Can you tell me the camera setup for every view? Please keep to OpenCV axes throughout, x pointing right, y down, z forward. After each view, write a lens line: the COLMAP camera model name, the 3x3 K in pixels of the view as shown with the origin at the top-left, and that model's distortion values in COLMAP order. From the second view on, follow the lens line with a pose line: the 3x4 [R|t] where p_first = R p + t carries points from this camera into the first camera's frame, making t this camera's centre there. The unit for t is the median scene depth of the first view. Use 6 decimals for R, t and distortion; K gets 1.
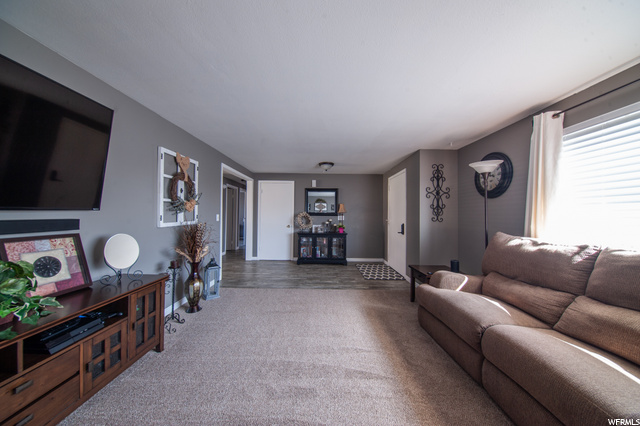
lens RADIAL K [[216.0, 0, 322.7], [0, 216.0, 213.4], [0, 0, 1]] dist [-0.009463, -0.001024]
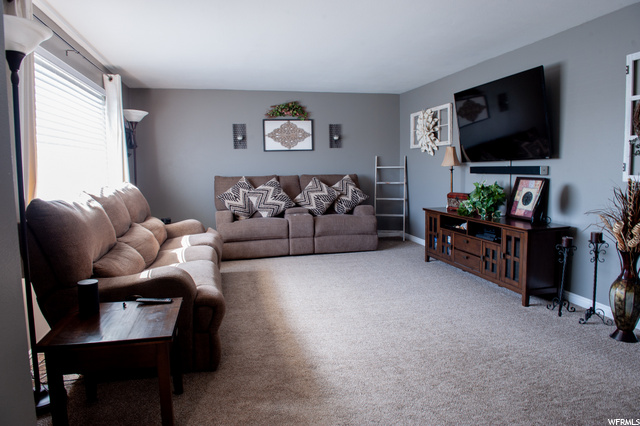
lens RADIAL K [[443.2, 0, 319.2], [0, 443.2, 216.7], [0, 0, 1]] dist [-0.037503, -0.000888]
pose [[-0.974479, 0.021662, -0.223431, 0.681878], [-0.002013, 0.994450, 0.105193, 0.051487], [0.224470, 0.102958, -0.969027, 3.183121]]
